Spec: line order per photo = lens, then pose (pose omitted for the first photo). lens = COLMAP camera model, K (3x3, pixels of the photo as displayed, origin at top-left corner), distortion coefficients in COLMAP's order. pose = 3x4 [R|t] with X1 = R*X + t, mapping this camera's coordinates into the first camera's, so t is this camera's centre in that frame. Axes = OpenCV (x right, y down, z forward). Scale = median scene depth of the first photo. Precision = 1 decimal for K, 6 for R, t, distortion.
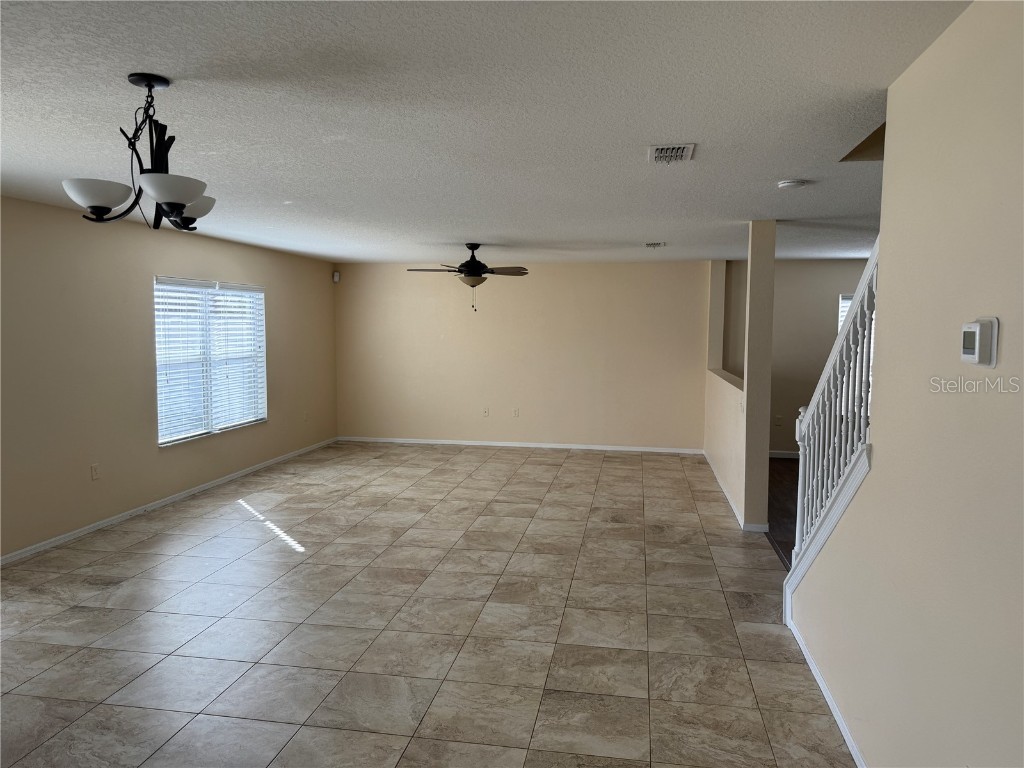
lens RADIAL K [[730.7, 0, 514.6], [0, 730.7, 380.9], [0, 0, 1]] dist [0.085998, -0.099174]
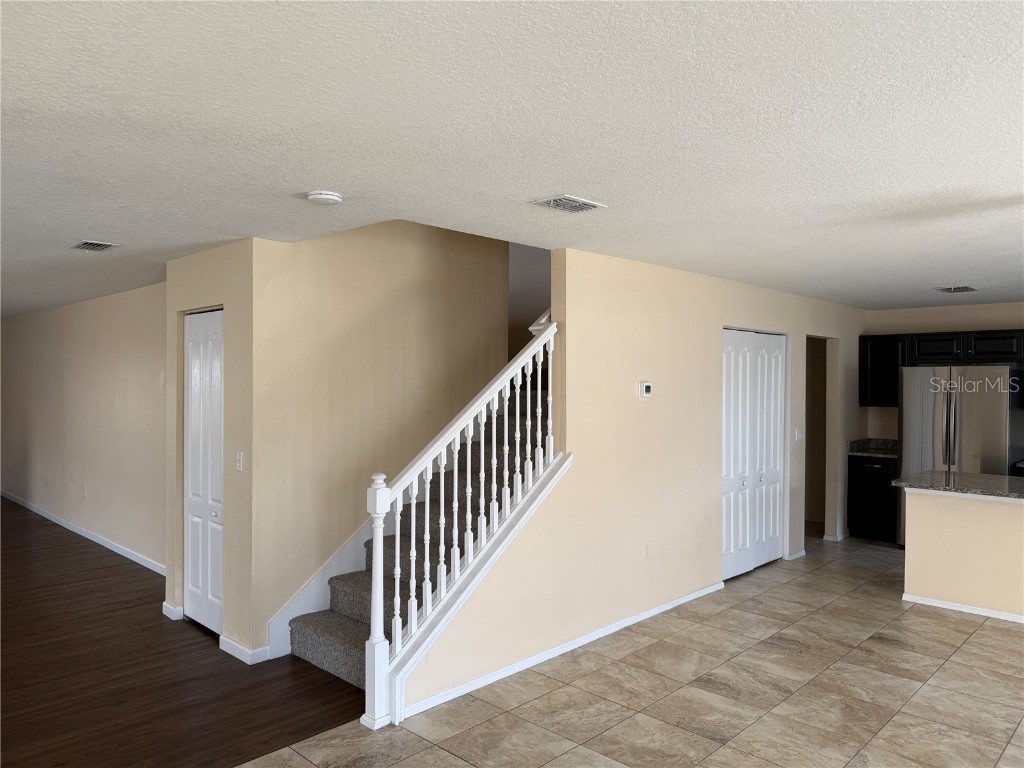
lens RADIAL K [[730.7, 0, 514.3], [0, 730.7, 389.8], [0, 0, 1]] dist [0.085998, -0.099174]
pose [[-0.835141, -0.014085, 0.549855, -0.292654], [0.029282, 0.997116, 0.070018, -0.158956], [-0.549256, 0.074576, -0.832320, 2.108185]]
